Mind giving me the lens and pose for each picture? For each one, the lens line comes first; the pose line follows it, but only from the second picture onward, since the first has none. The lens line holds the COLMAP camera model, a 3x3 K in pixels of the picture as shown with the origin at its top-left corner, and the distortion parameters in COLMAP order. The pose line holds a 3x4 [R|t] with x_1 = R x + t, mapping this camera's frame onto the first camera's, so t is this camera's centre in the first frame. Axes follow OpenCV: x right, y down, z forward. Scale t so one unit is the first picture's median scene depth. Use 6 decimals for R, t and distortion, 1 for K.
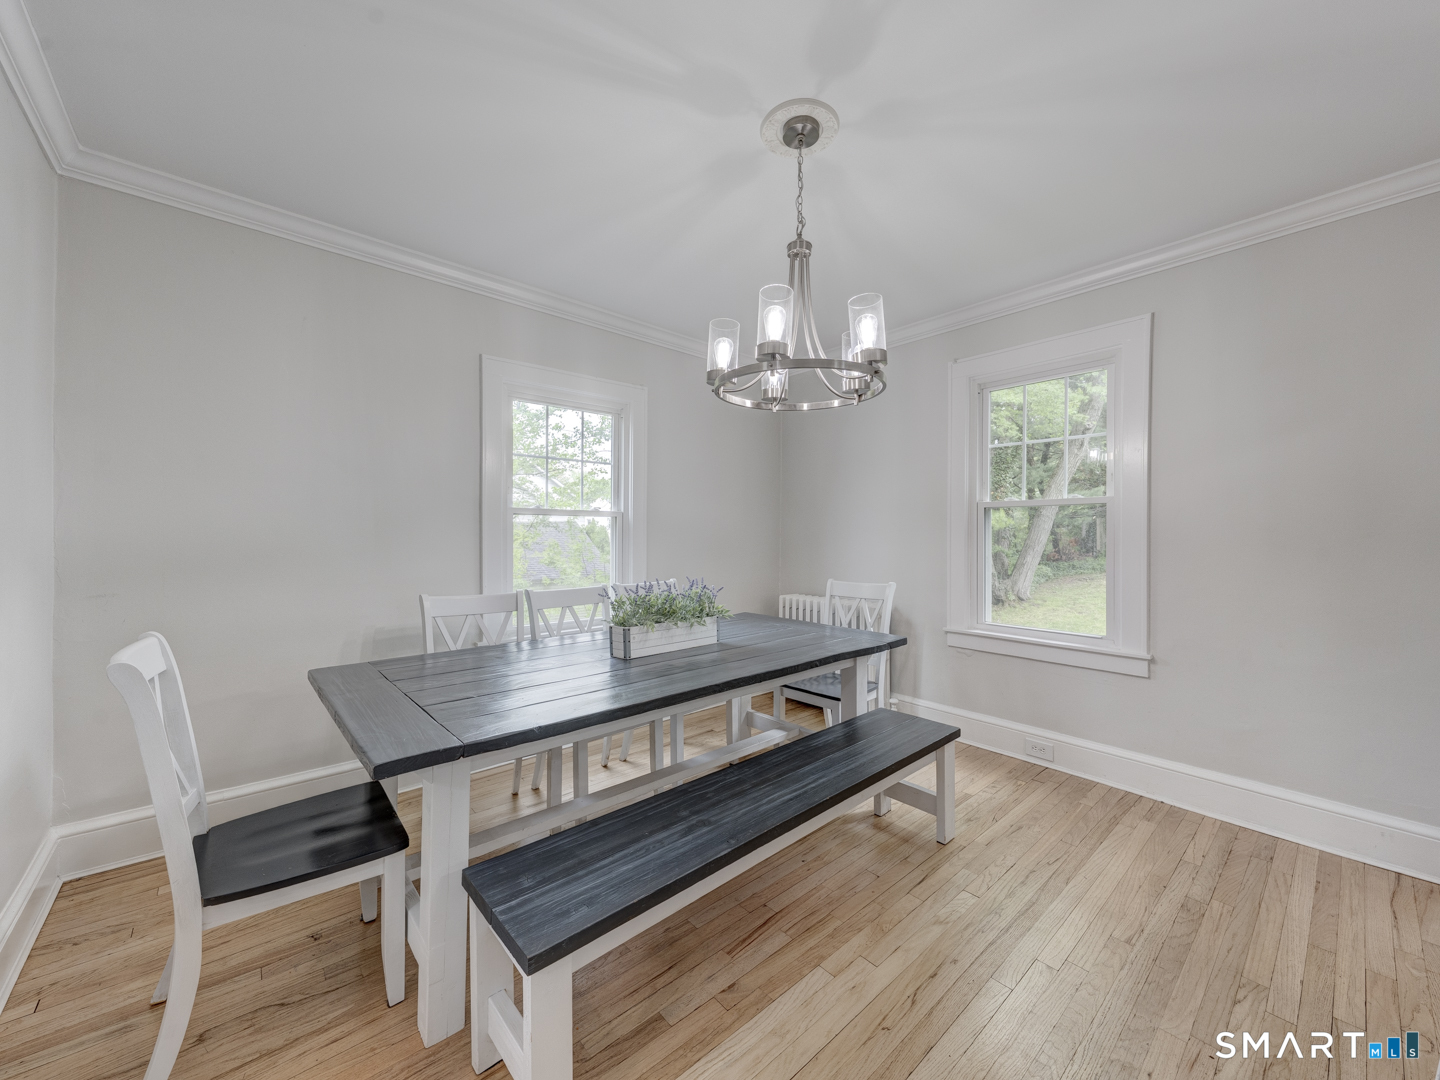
lens RADIAL K [[531.2, 0, 721.3], [0, 531.2, 537.4], [0, 0, 1]] dist [0.009380, -0.001836]
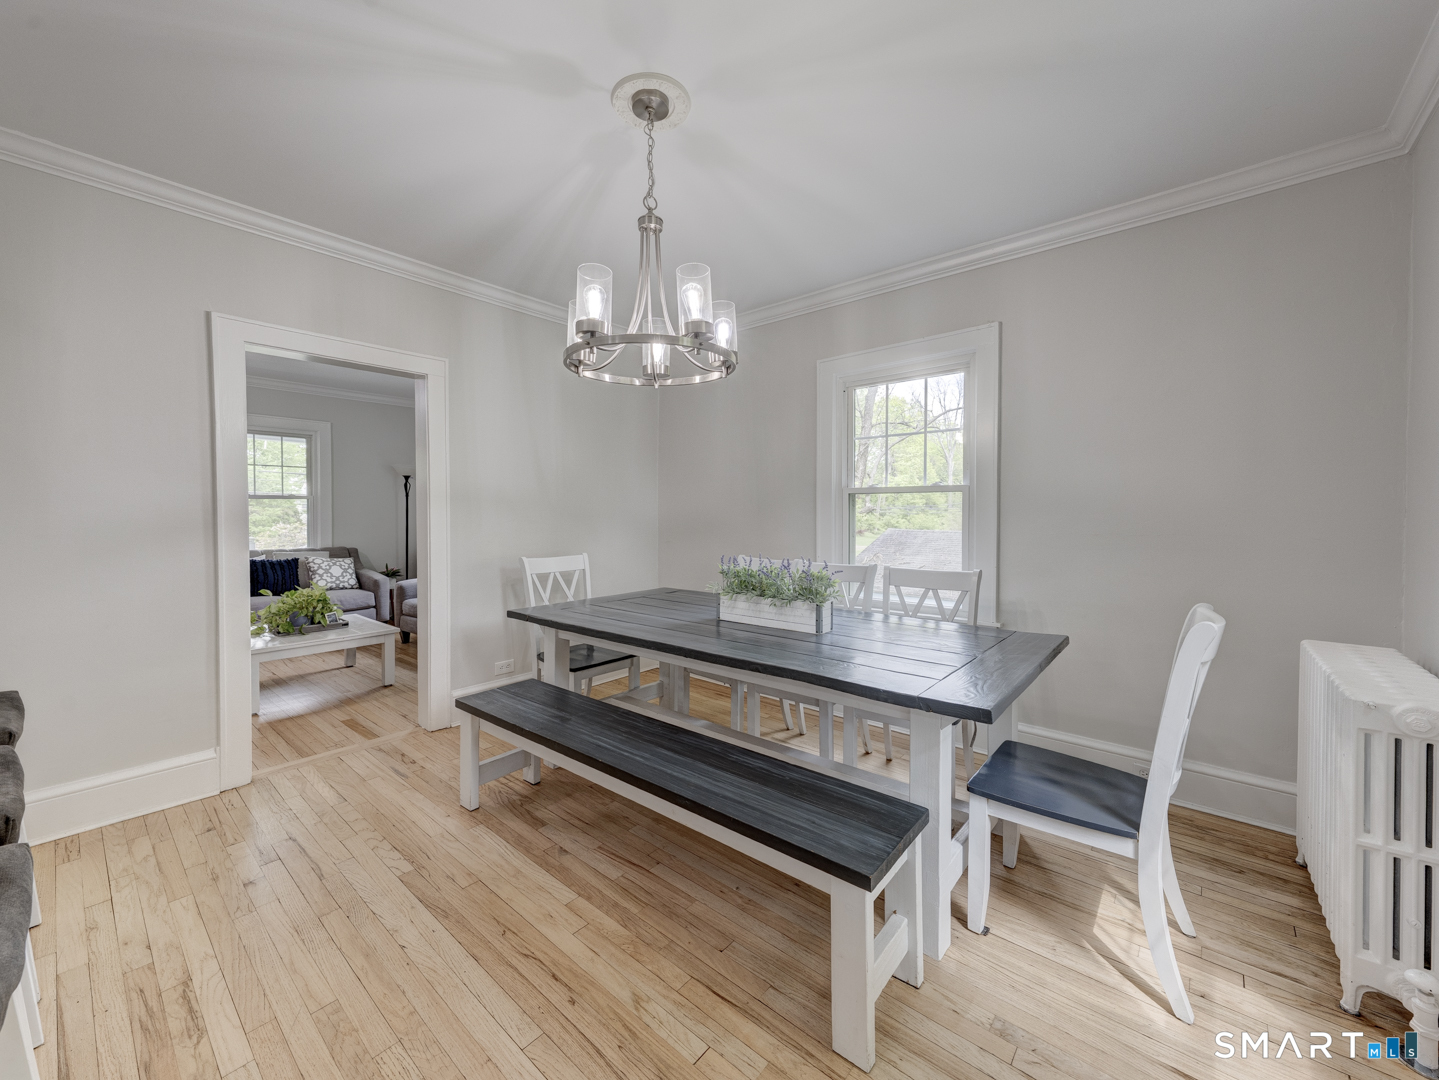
lens RADIAL K [[589.8, 0, 770.3], [0, 589.8, 517.2], [0, 0, 1]] dist [0.012743, -0.000154]
pose [[0.188634, 0.009850, -0.981998, 1.155925], [-0.006918, 0.999938, 0.008701, -0.005462], [0.982023, 0.005152, 0.188690, 0.905045]]
